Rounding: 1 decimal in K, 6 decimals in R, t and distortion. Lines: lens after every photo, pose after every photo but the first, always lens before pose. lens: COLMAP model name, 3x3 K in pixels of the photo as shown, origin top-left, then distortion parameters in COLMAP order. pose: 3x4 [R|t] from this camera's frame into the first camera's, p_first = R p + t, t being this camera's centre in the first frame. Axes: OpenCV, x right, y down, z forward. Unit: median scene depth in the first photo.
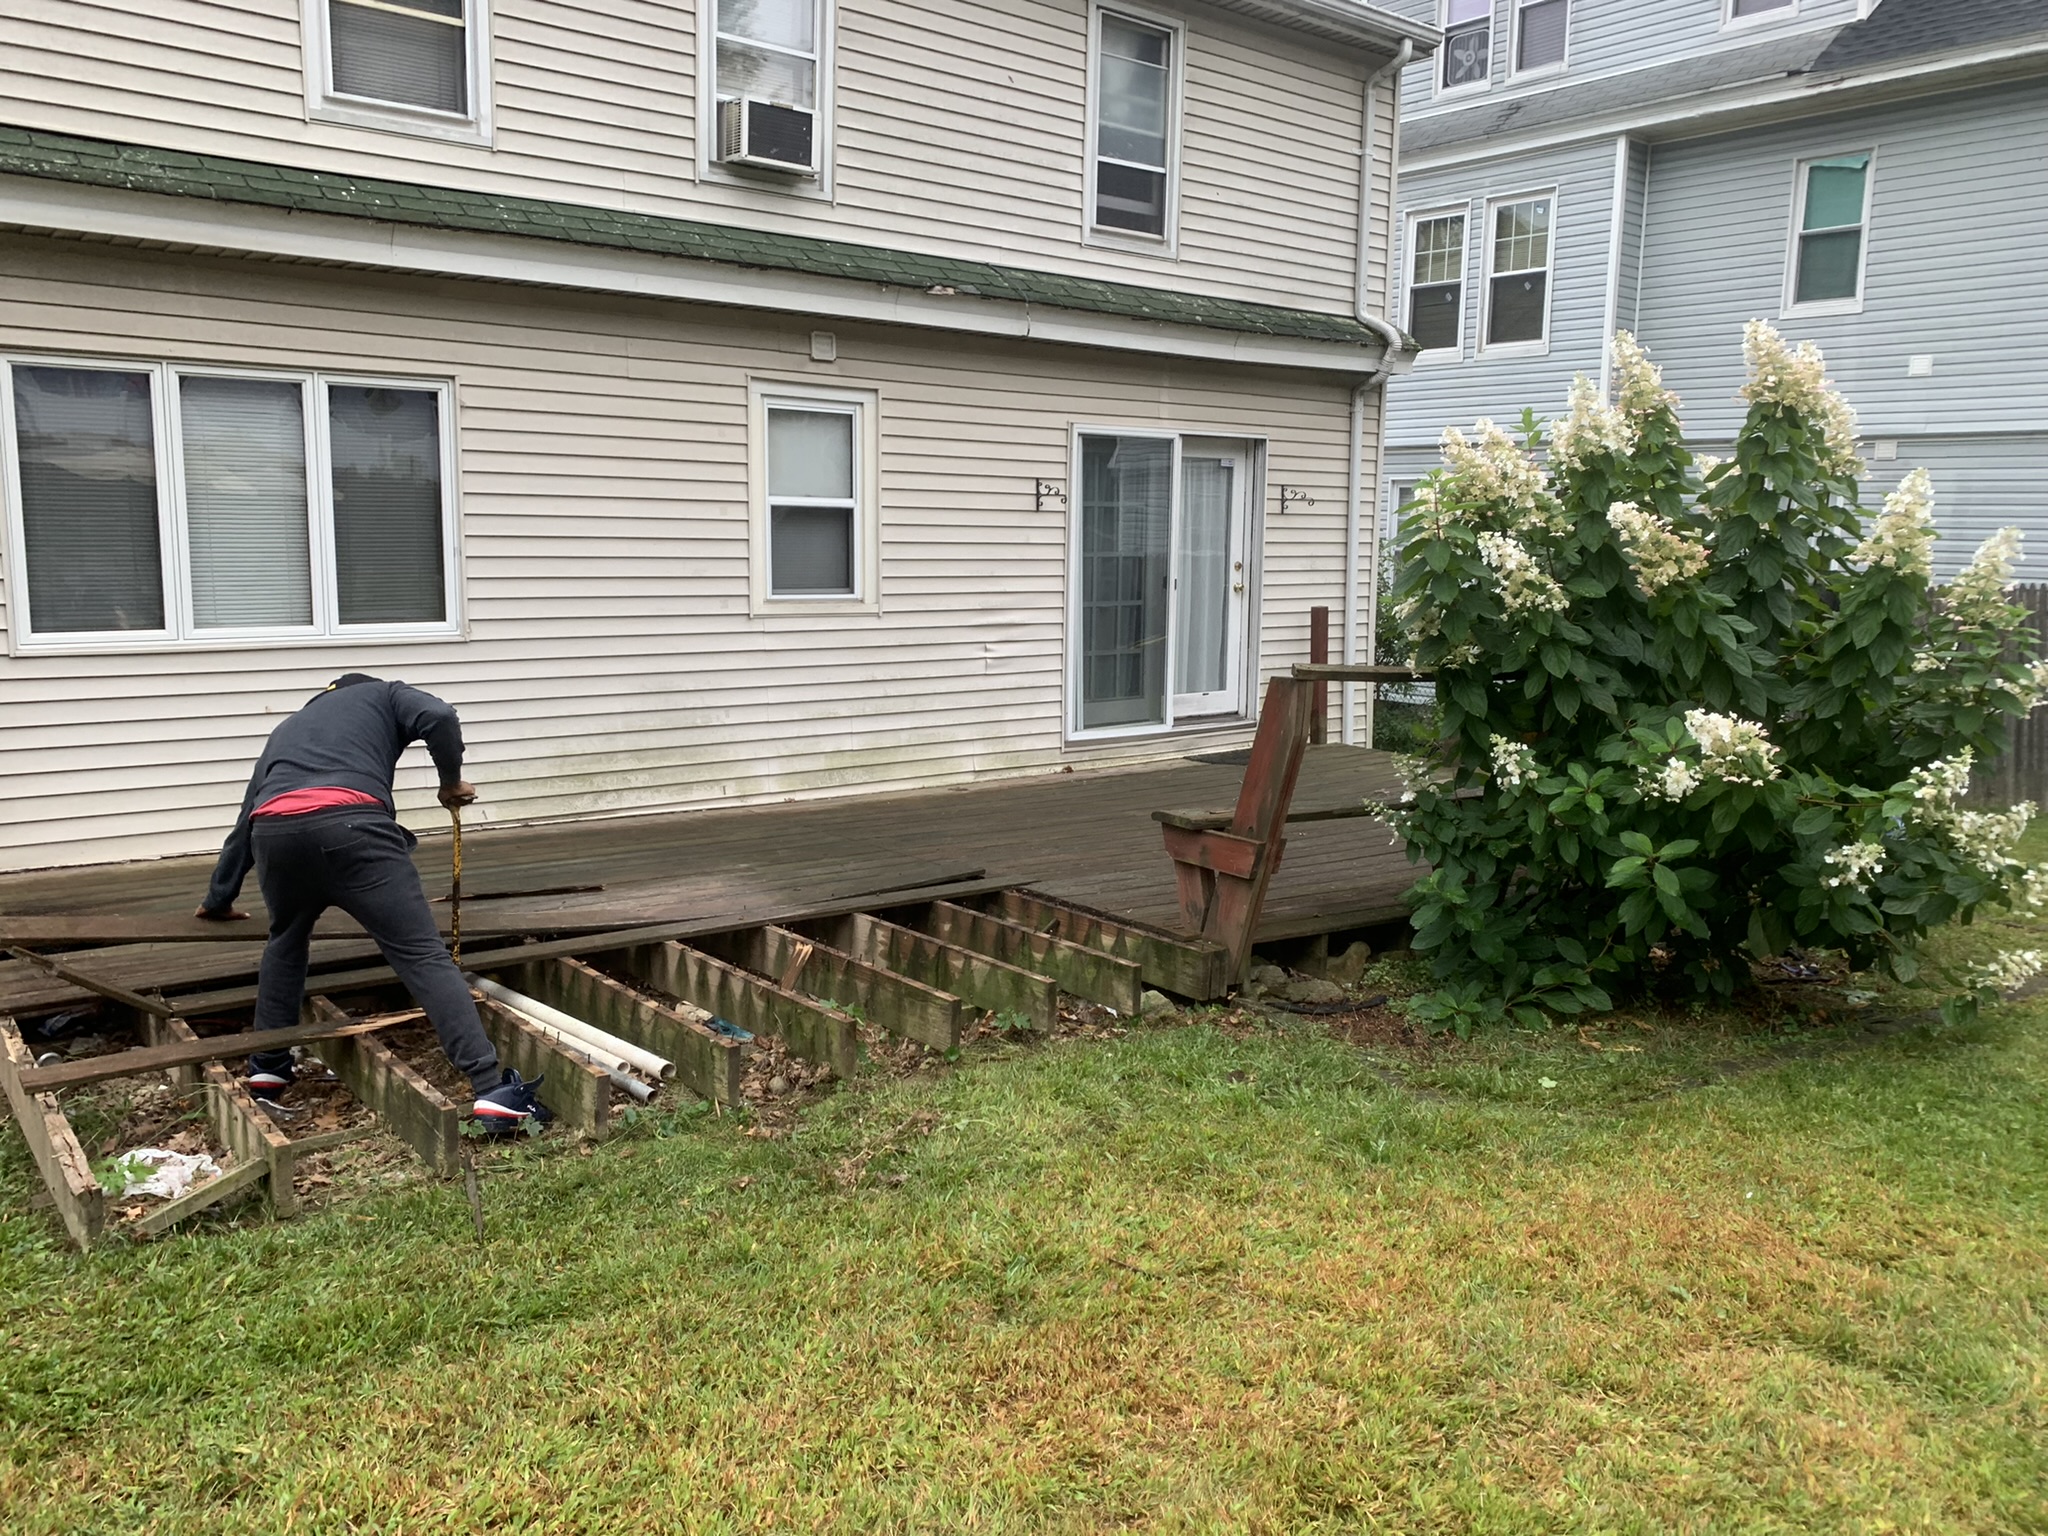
lens RADIAL K [[1551.2, 0, 1055.1], [0, 1551.2, 768.2], [0, 0, 1]] dist [0.021457, -0.012927]
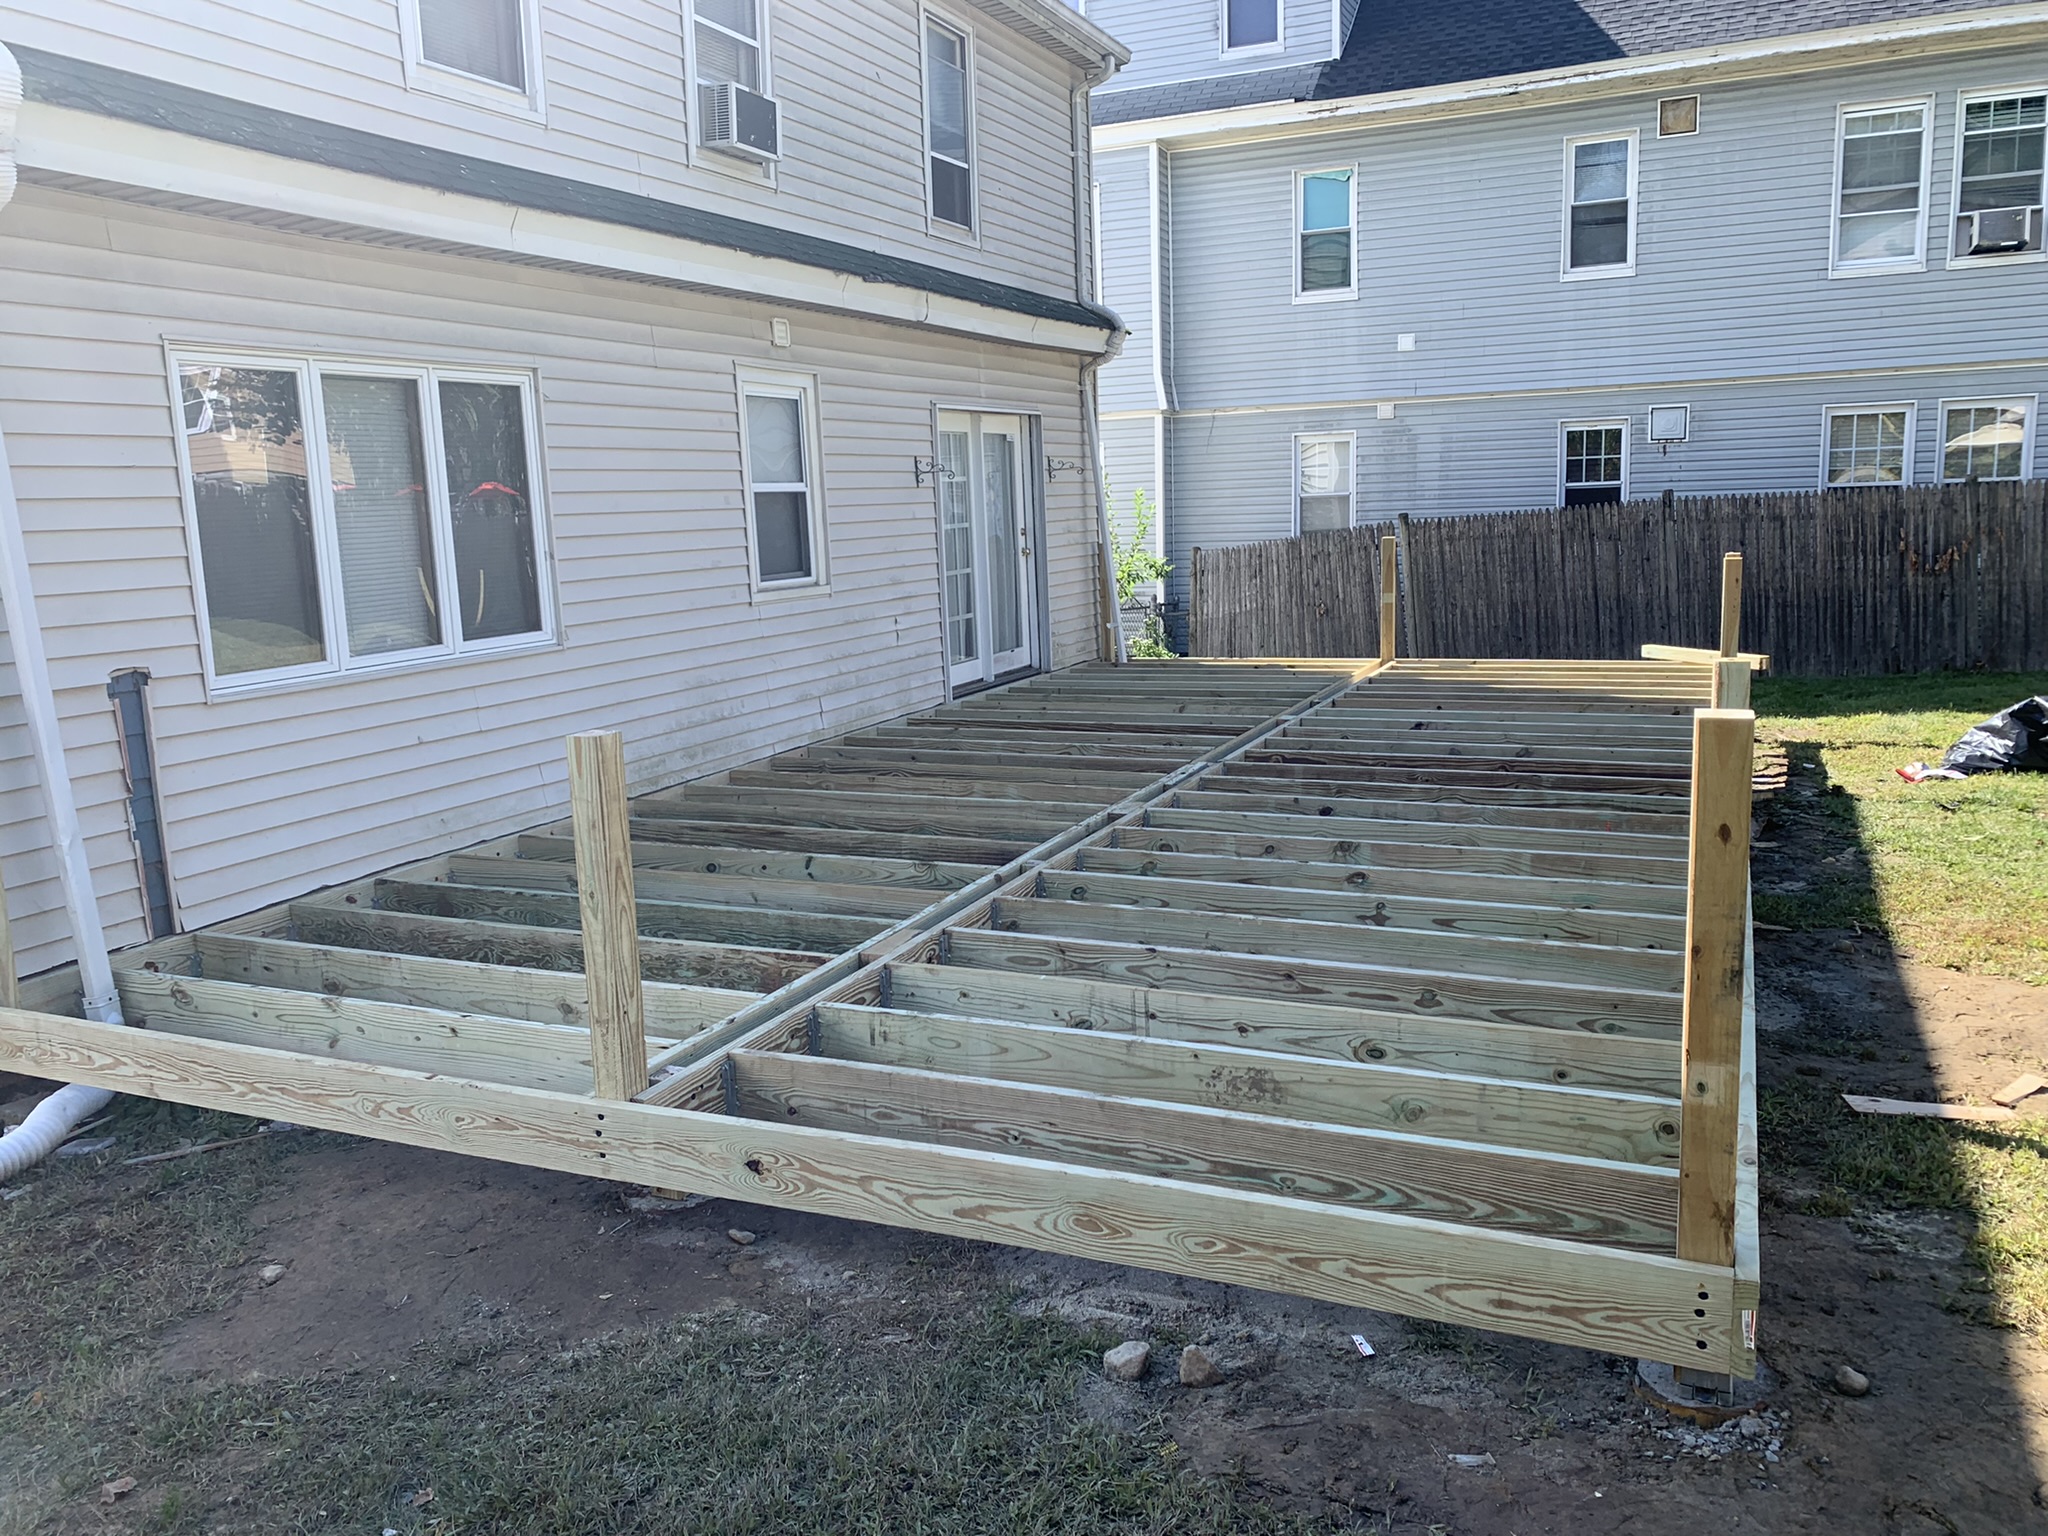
lens RADIAL K [[1558.1, 0, 1014.8], [0, 1558.1, 777.4], [0, 0, 1]] dist [-0.000564, 0.010555]
pose [[0.892473, -0.130751, 0.431735, -0.437052], [0.123410, 0.991330, 0.045113, -0.010571], [-0.433891, 0.013018, 0.900871, 0.022820]]
